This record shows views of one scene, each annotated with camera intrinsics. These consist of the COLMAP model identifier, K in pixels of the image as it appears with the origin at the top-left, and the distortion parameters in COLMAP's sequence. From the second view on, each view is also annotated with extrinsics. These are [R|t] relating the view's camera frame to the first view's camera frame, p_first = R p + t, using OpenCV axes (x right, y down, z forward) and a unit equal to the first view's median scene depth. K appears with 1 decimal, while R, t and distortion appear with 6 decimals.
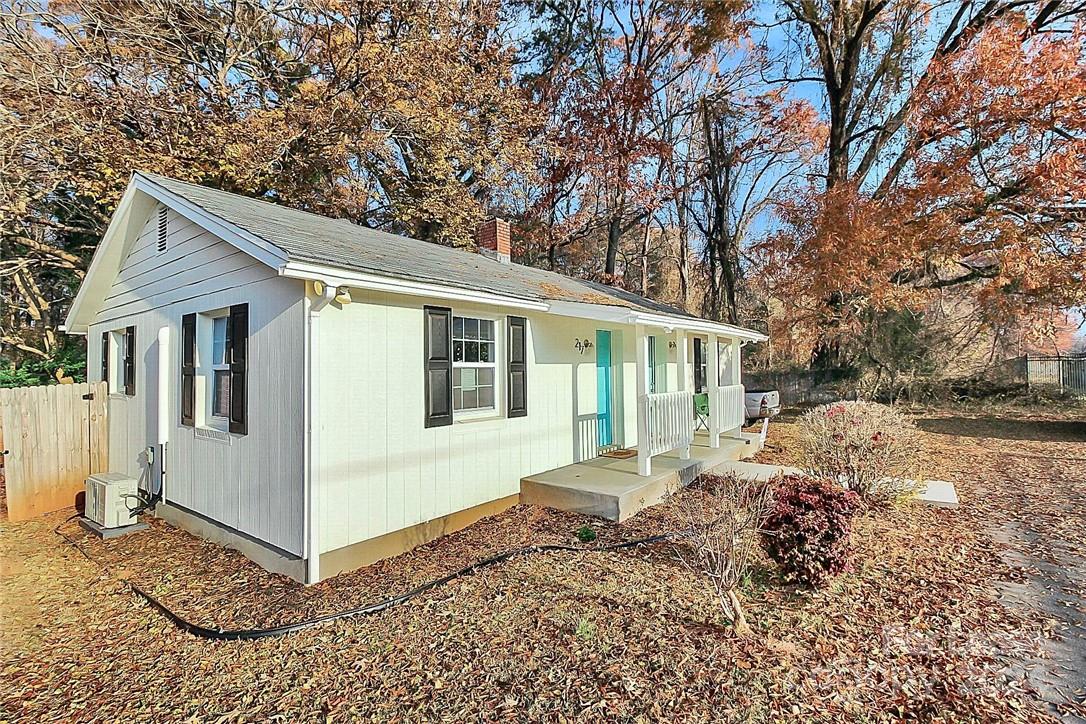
lens RADIAL K [[510.2, 0, 543.6], [0, 510.2, 351.1], [0, 0, 1]] dist [0.003309, -0.012489]
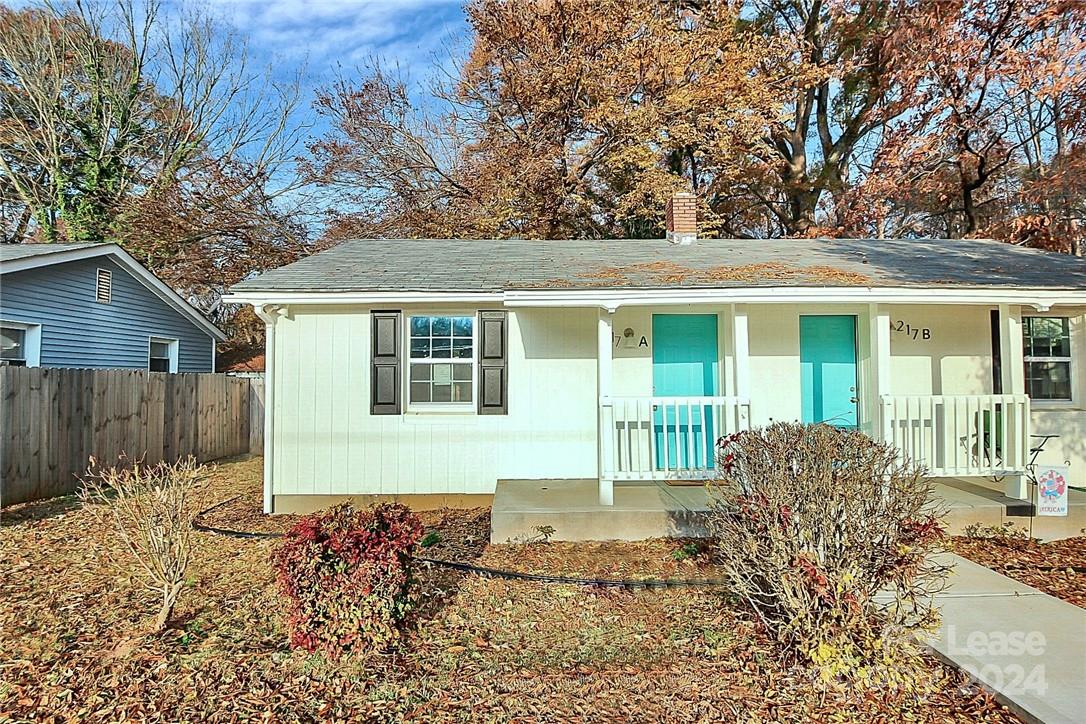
lens RADIAL K [[510.2, 0, 543.6], [0, 510.2, 351.1], [0, 0, 1]] dist [0.003309, -0.012489]
pose [[0.638761, -0.027049, -0.768930, 0.810104], [0.025208, 0.999581, -0.014222, 0.027749], [0.768992, -0.010299, 0.639175, 0.485959]]
